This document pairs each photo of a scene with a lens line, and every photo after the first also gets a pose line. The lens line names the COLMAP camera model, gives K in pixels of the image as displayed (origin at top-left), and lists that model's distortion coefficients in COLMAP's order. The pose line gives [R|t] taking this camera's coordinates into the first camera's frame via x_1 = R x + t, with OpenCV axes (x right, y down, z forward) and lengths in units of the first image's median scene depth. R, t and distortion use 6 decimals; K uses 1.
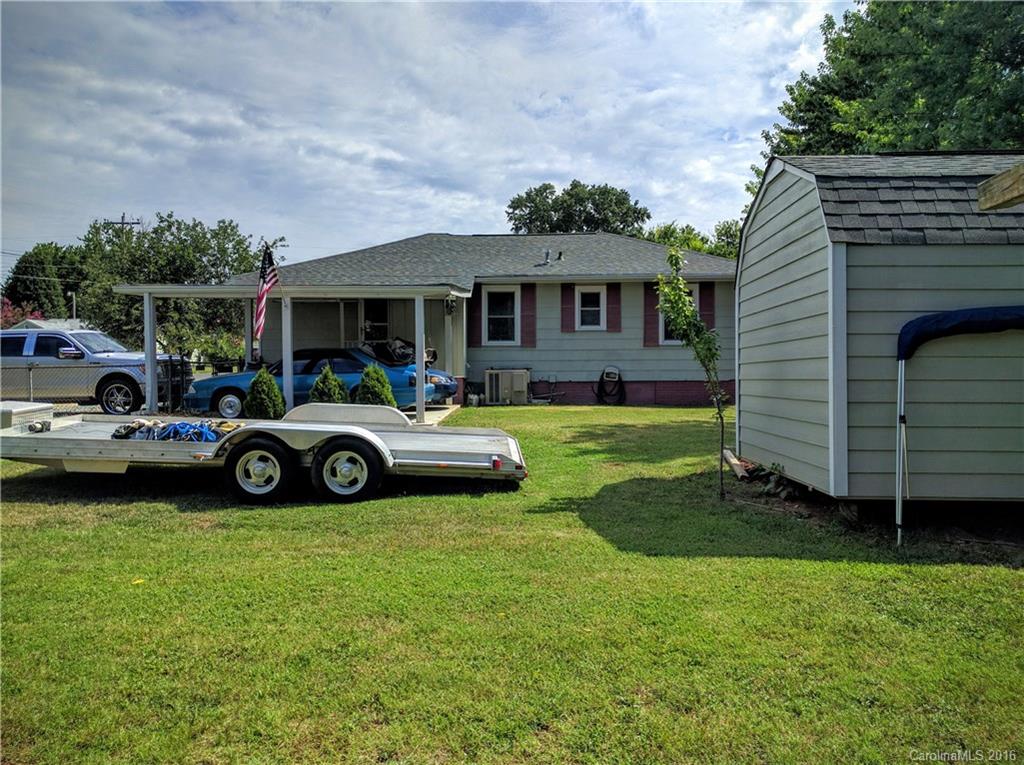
lens RADIAL K [[751.7, 0, 535.6], [0, 751.7, 378.4], [0, 0, 1]] dist [0.000019, 0.032010]
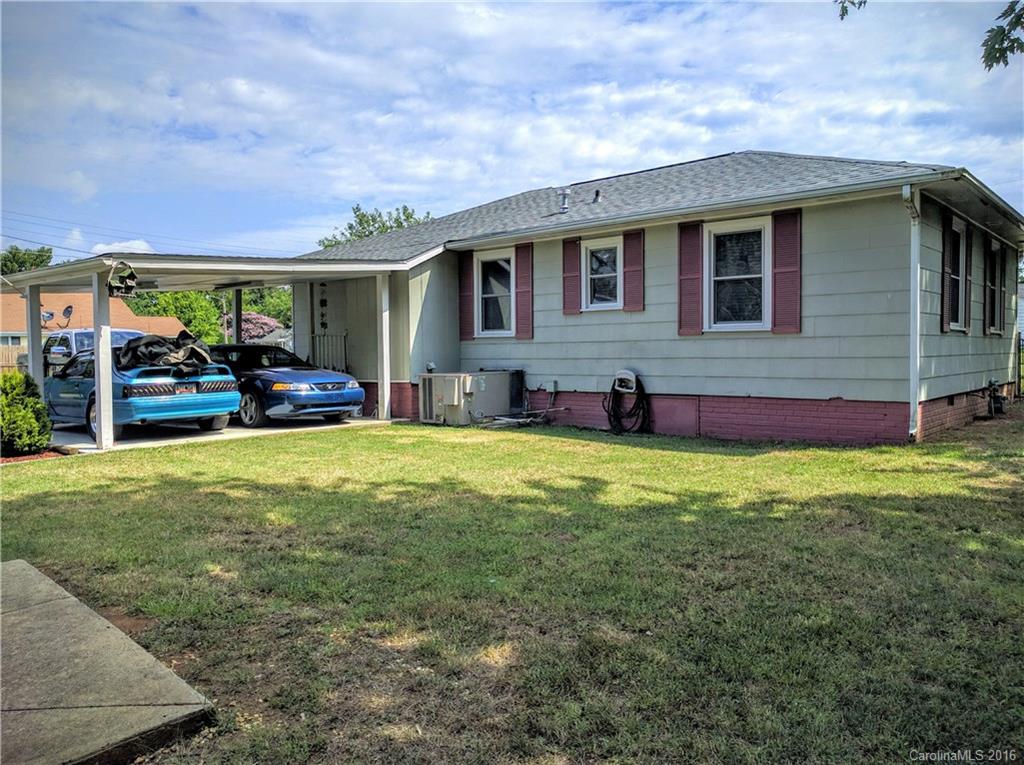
lens RADIAL K [[751.7, 0, 535.6], [0, 751.7, 378.4], [0, 0, 1]] dist [0.000019, 0.032010]
pose [[0.782169, 0.020048, -0.622744, 0.418880], [-0.002810, 0.999586, 0.028650, -0.025031], [0.623060, -0.020659, 0.781901, 0.476850]]
